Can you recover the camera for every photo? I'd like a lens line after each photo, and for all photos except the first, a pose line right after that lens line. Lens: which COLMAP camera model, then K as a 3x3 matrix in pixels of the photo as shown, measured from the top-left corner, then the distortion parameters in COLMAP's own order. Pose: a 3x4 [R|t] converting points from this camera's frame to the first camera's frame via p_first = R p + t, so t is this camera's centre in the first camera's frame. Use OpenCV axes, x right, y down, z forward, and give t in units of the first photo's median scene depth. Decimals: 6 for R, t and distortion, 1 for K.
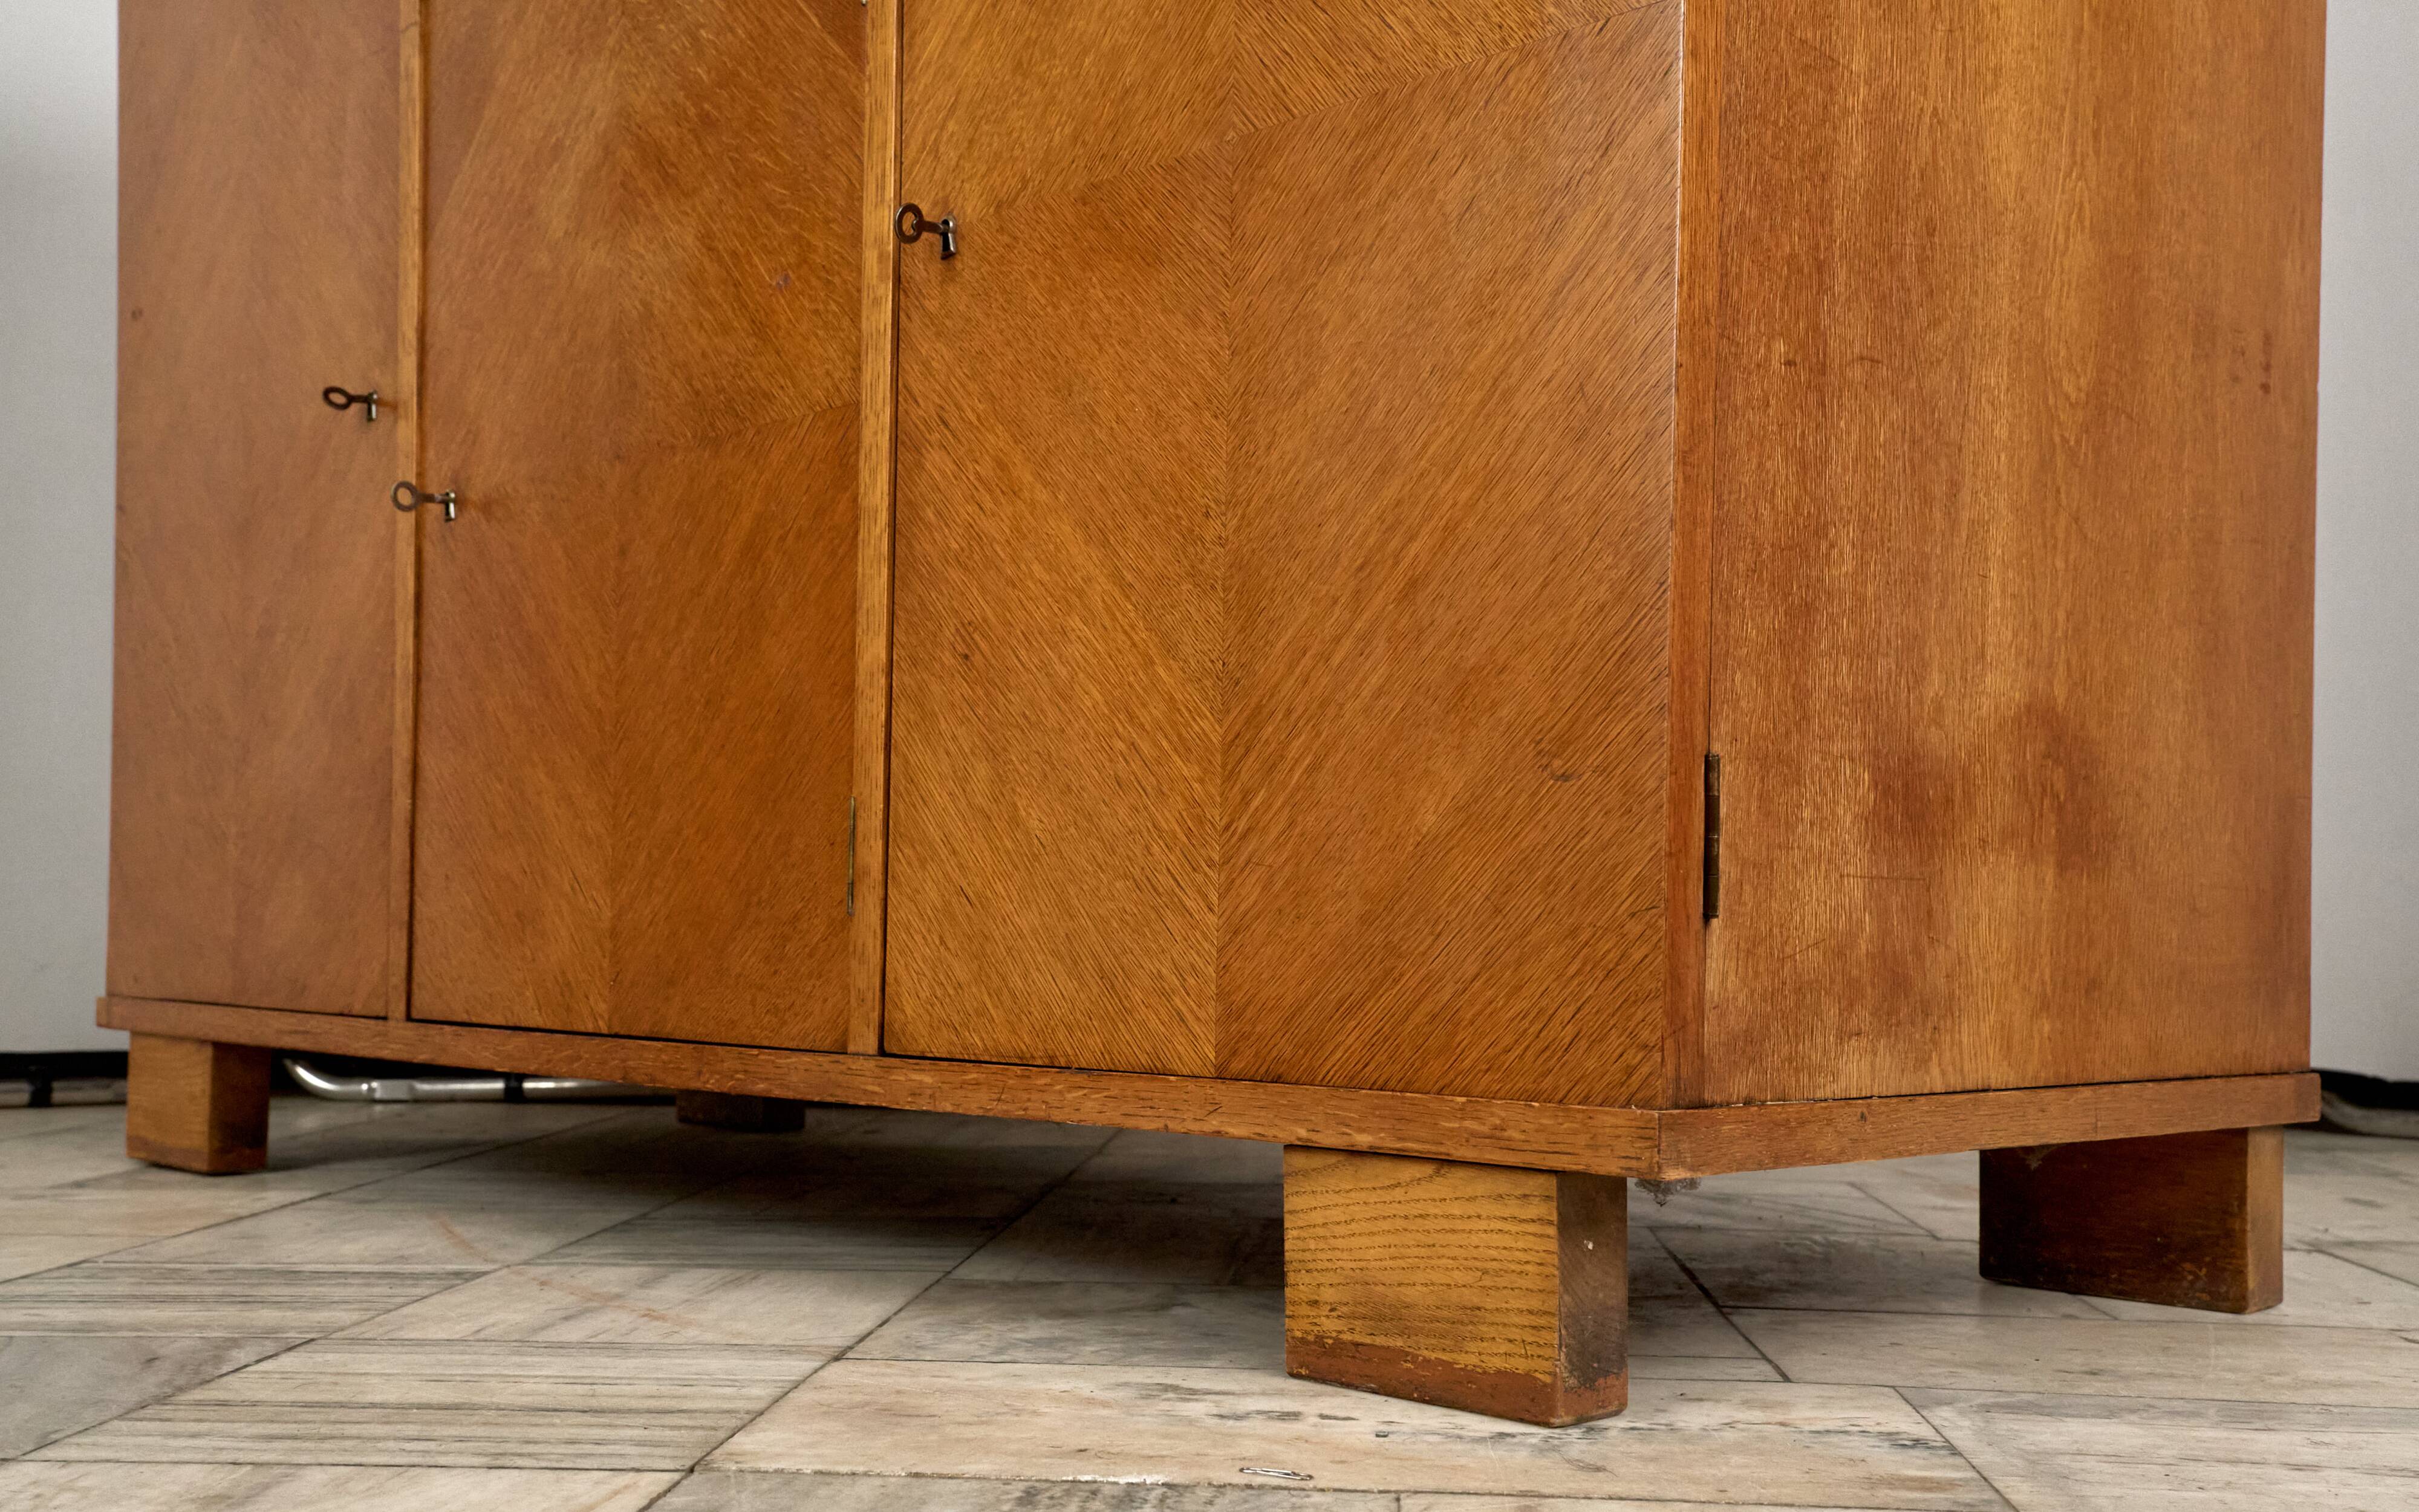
lens RADIAL K [[2430.3, 0, 1204.3], [0, 2430.3, 914.8], [0, 0, 1]] dist [0.045414, -0.000091]
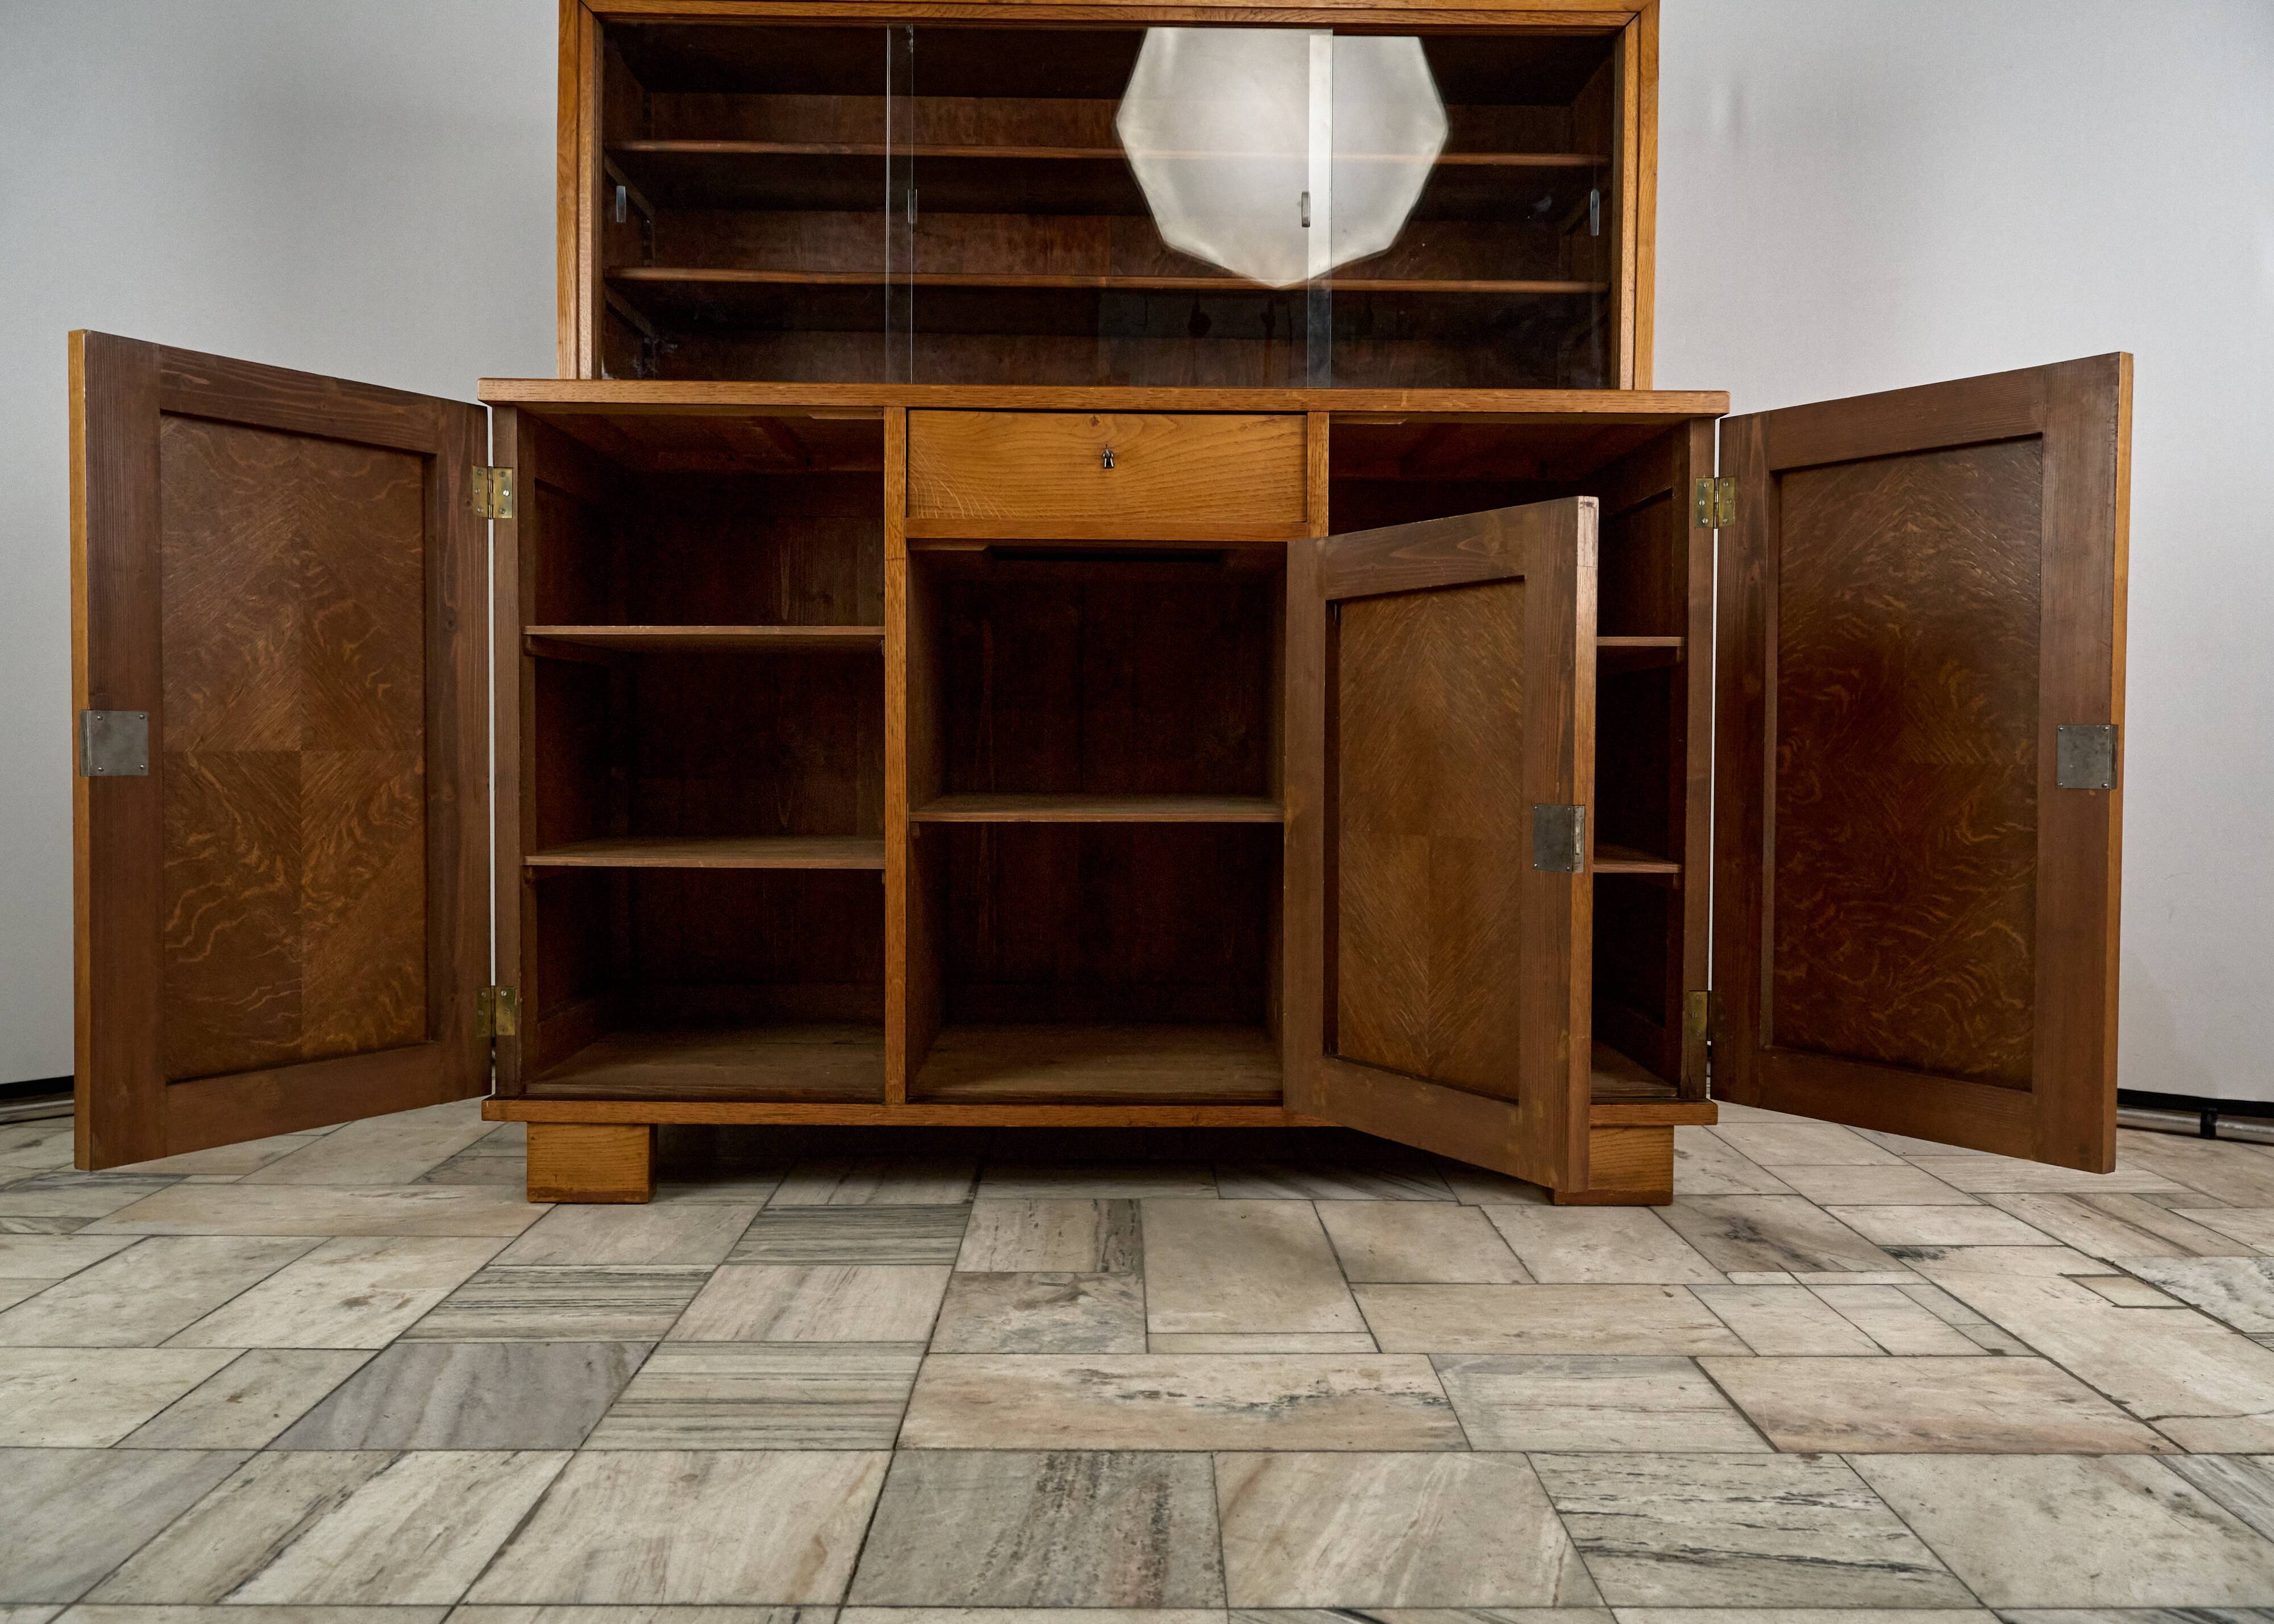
lens RADIAL K [[1803.4, 0, 1137.0], [0, 1803.4, 812.0], [0, 0, 1]] dist [-0.006038, -0.002110]
pose [[0.693053, -0.042492, 0.719633, -1.729095], [-0.000294, 0.998245, 0.059227, -0.378692], [-0.720887, -0.041258, 0.691824, -0.081417]]
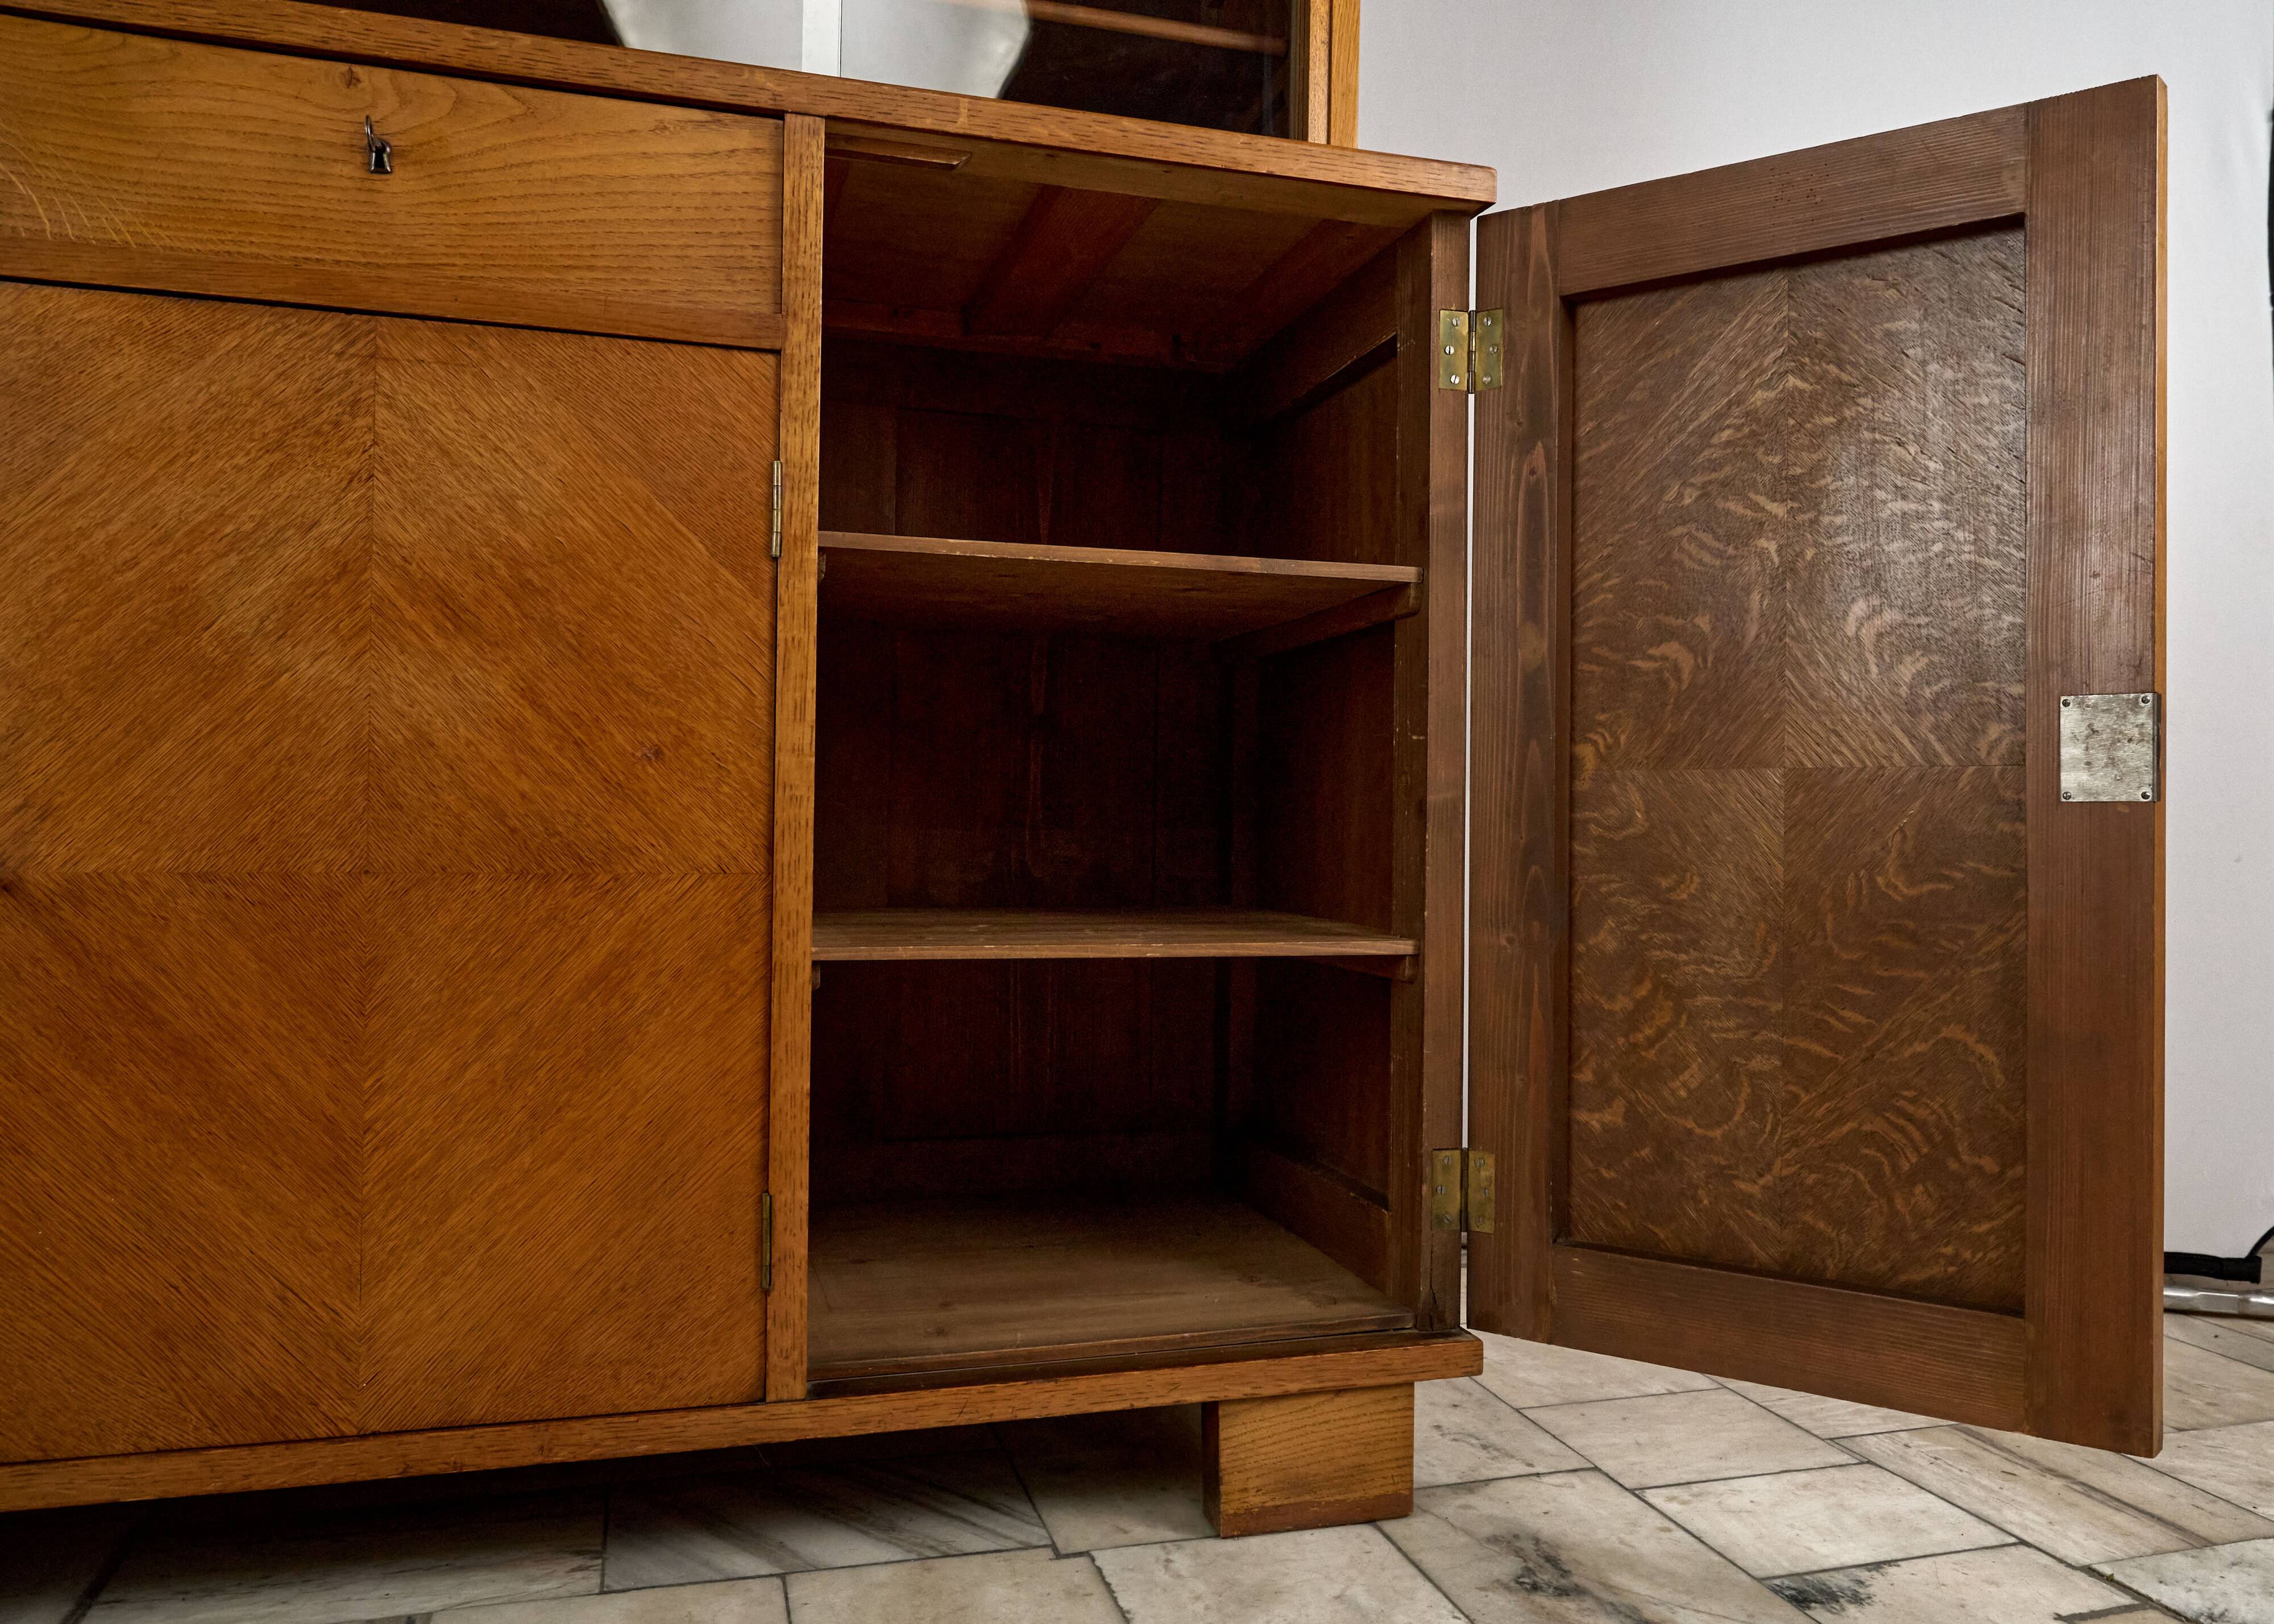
lens RADIAL K [[1852.1, 0, 1298.7], [0, 1852.1, 802.6], [0, 0, 1]] dist [-0.014474, 0.004184]
pose [[0.431504, 0.000905, 0.902111, -1.019075], [-0.014912, 0.999870, 0.006129, -0.299904], [-0.901988, -0.016097, 0.431461, 0.411099]]
